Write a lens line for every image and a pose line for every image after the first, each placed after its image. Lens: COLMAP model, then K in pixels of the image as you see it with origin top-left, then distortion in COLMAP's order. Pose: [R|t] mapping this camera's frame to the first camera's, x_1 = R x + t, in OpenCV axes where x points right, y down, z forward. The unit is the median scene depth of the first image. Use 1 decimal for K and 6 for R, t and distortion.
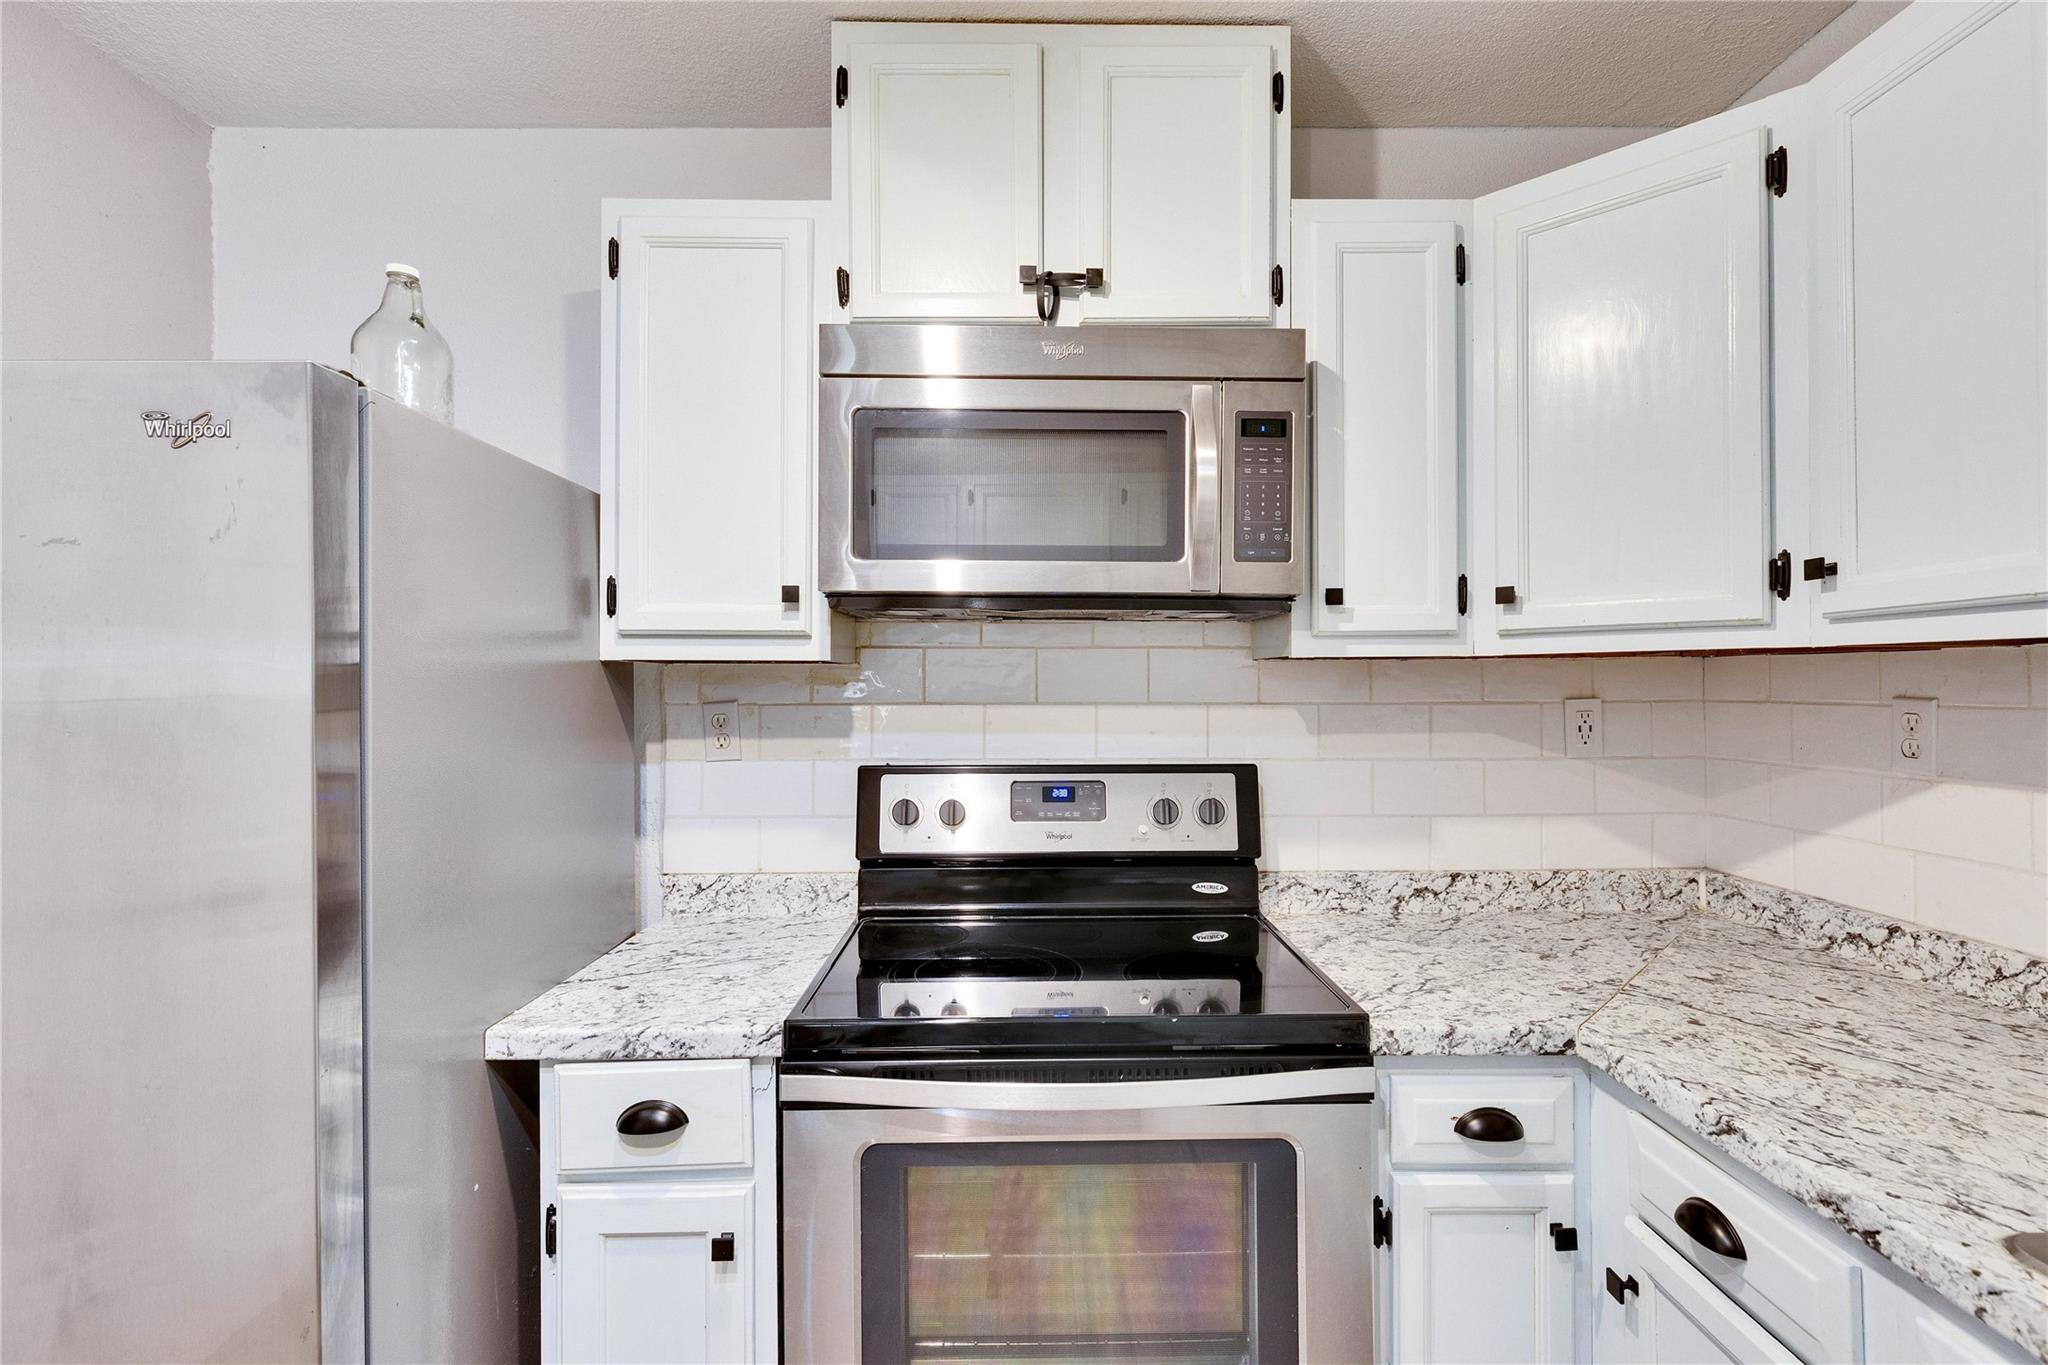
lens RADIAL K [[945.9, 0, 1030.1], [0, 945.9, 679.5], [0, 0, 1]] dist [0.000922, 0.000658]
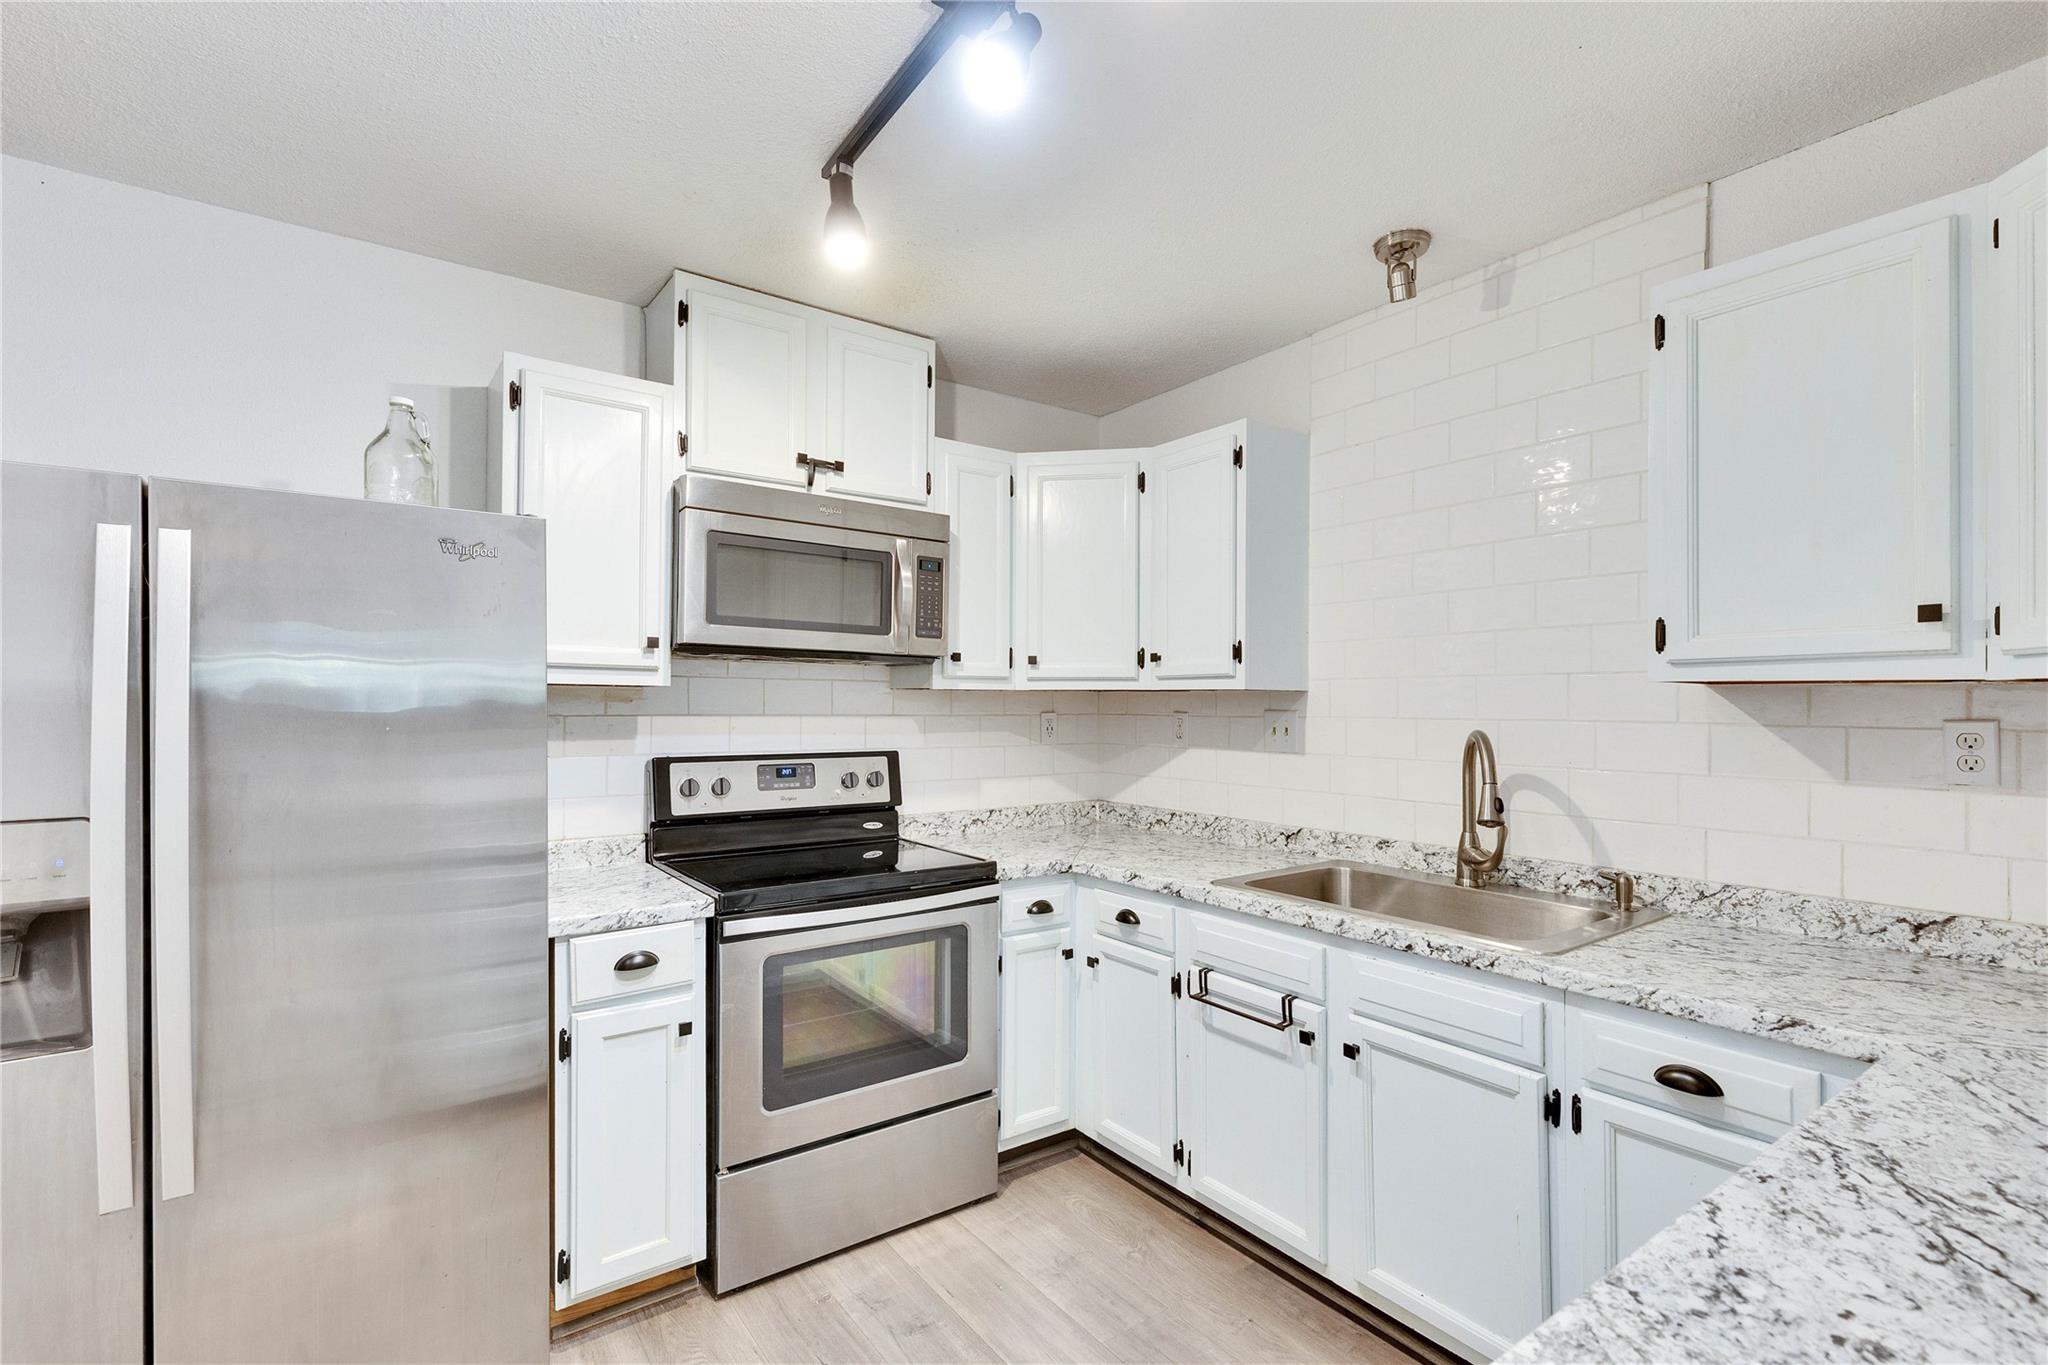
lens RADIAL K [[945.9, 0, 1022.7], [0, 945.9, 702.4], [0, 0, 1]] dist [0.000922, 0.000658]
pose [[0.816017, 0.008874, 0.577960, -0.647056], [-0.011160, 0.999938, 0.000403, -0.000966], [-0.577920, -0.006779, 0.816065, -0.596023]]
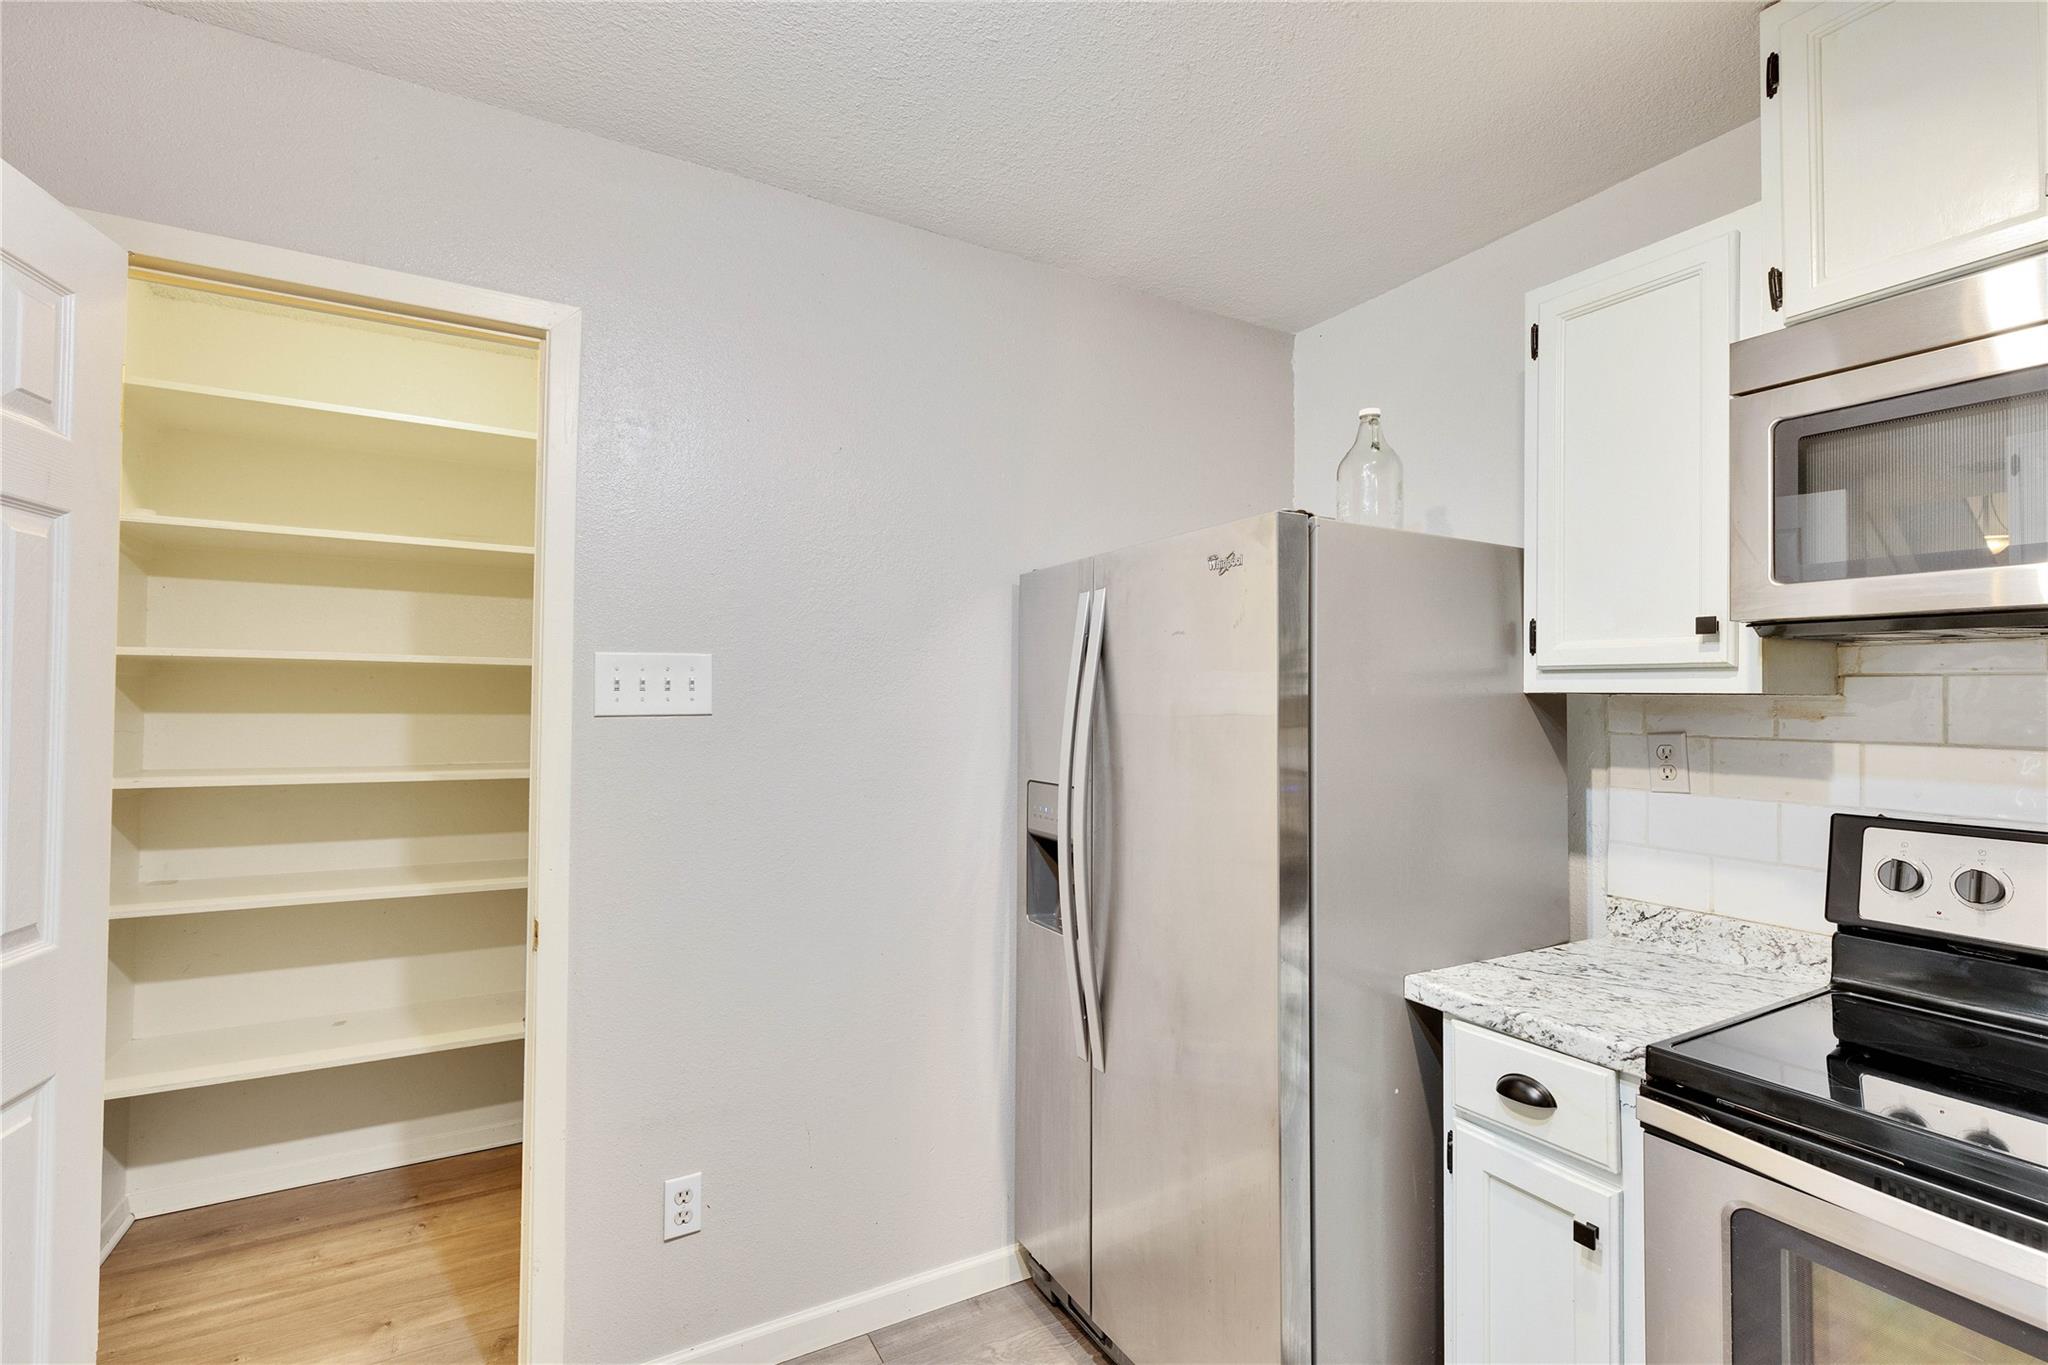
lens RADIAL K [[903.9, 0, 1023.2], [0, 903.9, 678.1], [0, 0, 1]] dist [0.000248, 0.000361]
pose [[0.473797, -0.012937, -0.880539, 0.231595], [-0.007246, 0.999801, -0.018589, -0.013825], [0.880604, 0.015188, 0.473609, -0.058807]]
